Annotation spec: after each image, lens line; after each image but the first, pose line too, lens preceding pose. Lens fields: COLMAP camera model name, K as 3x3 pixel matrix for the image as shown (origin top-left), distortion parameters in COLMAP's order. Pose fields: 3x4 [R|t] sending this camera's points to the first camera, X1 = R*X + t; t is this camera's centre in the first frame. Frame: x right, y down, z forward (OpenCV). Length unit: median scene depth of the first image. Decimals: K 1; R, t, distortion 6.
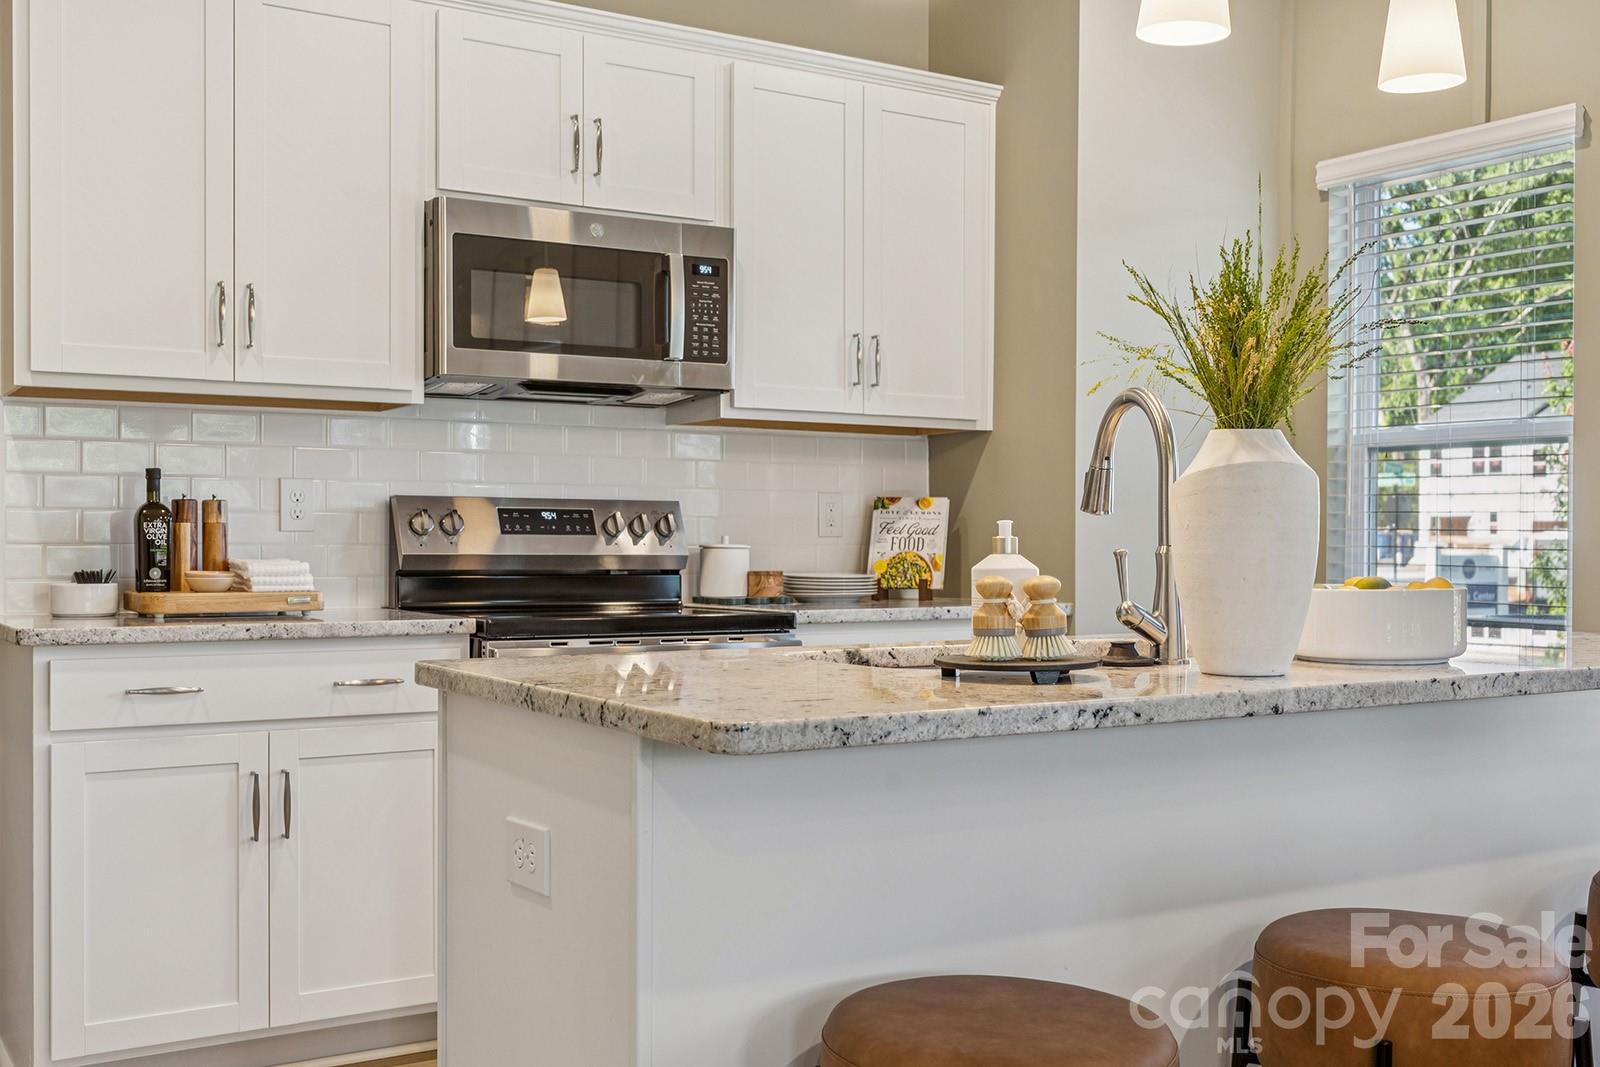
lens RADIAL K [[1653.8, 0, 800.0], [0, 1653.8, 533.5], [0, 0, 1]] dist [0.005079, 0.005684]
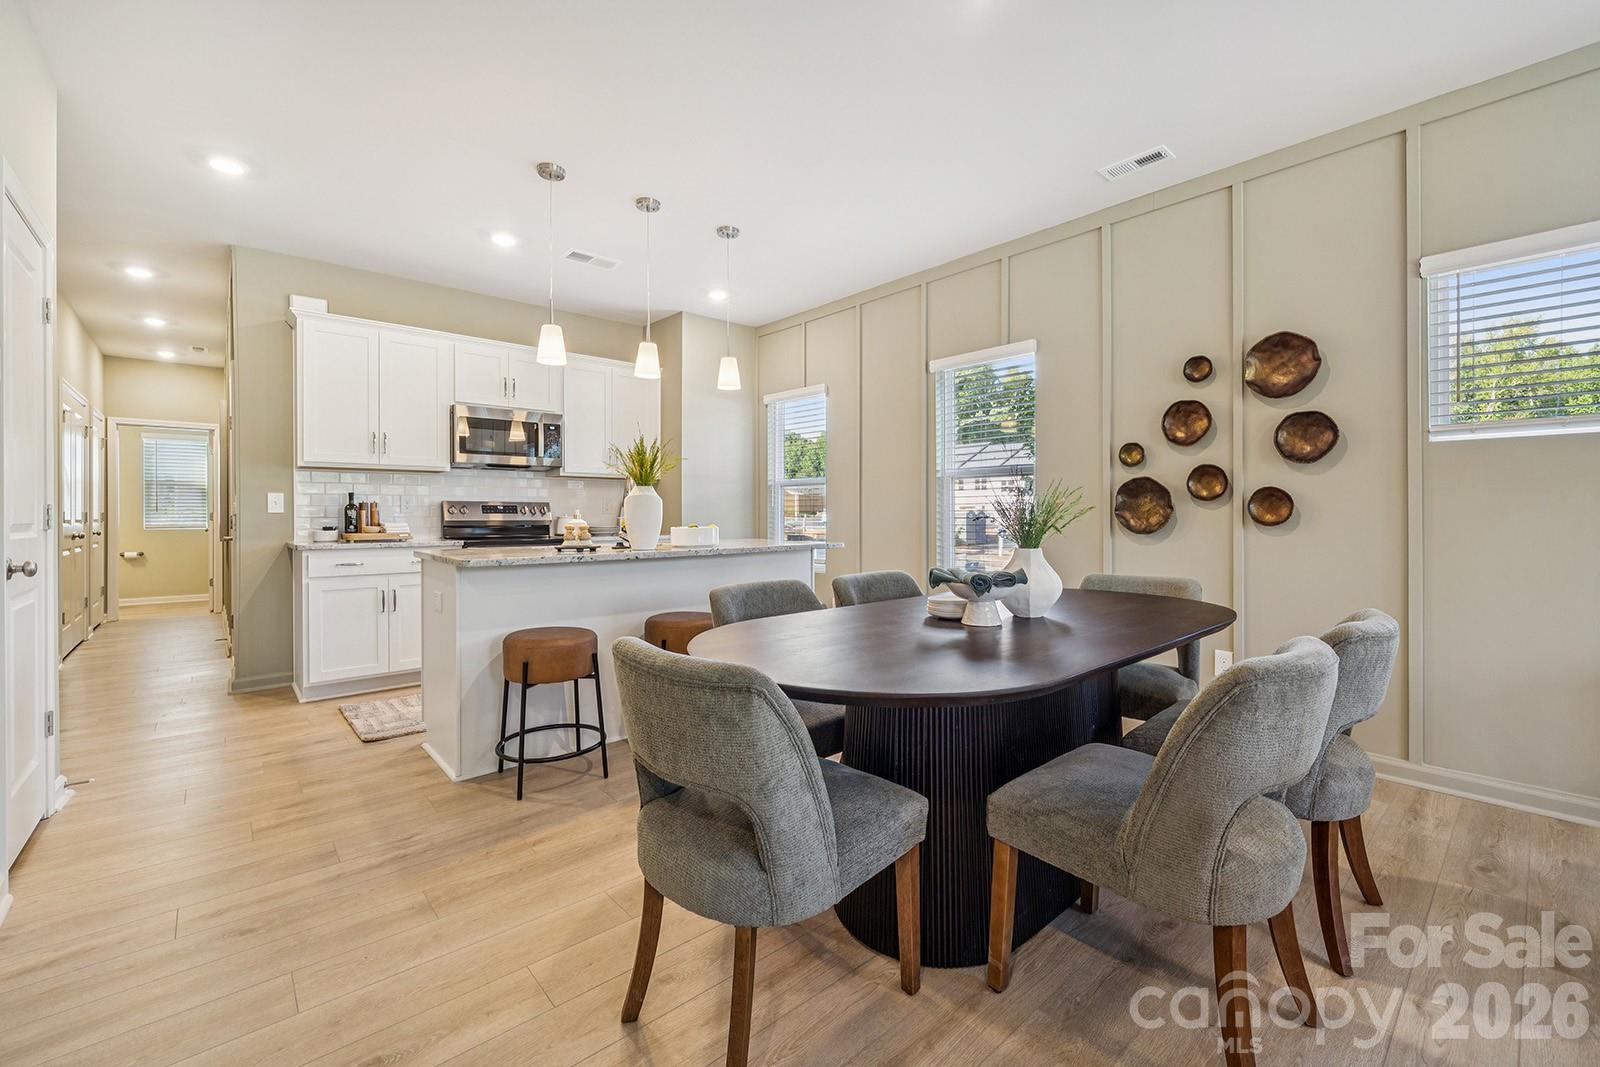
lens RADIAL K [[649.9, 0, 800.5], [0, 649.9, 511.1], [0, 0, 1]] dist [0.000731, 0.000201]
pose [[0.984934, -0.003889, 0.172886, 0.210866], [0.004087, 0.999991, -0.000787, -0.001061], [-0.172882, 0.001482, 0.984941, -0.309954]]
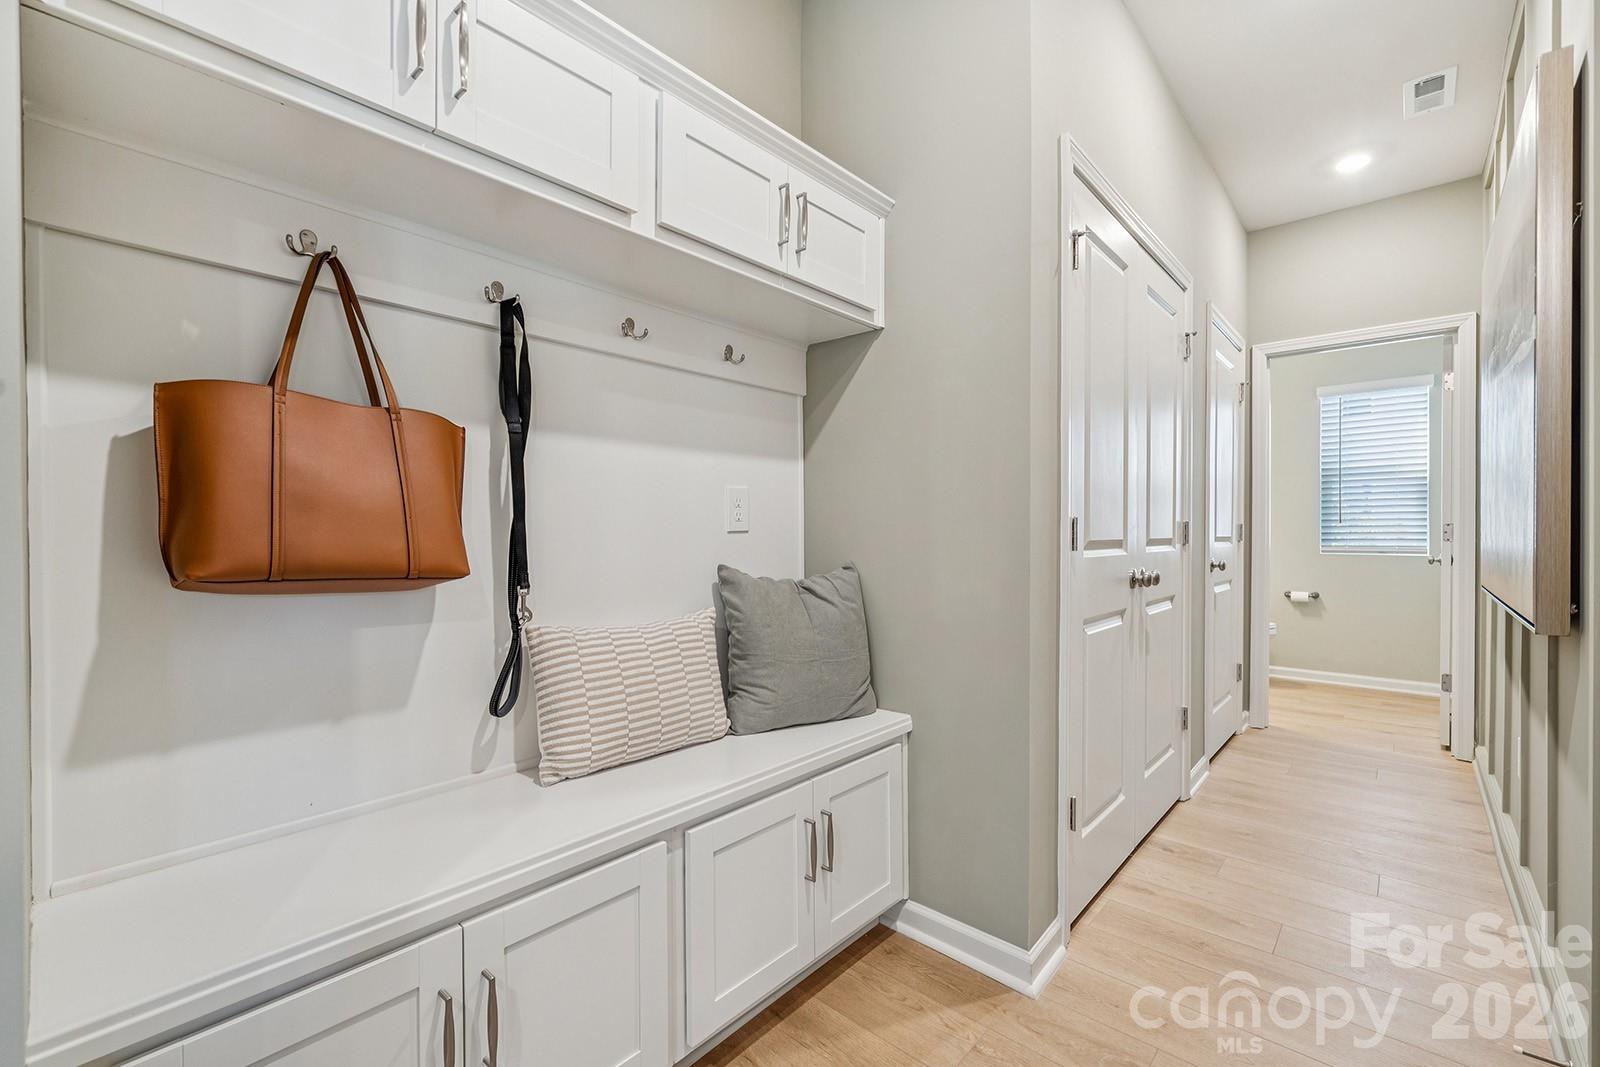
lens RADIAL K [[685.8, 0, 820.5], [0, 685.8, 534.0], [0, 0, 1]] dist [0.019946, -0.000047]
pose [[0.303750, 0.006228, -0.952731, -0.199888], [-0.001662, 0.999981, 0.006007, 0.001342], [0.952750, -0.000241, 0.303755, 0.301573]]
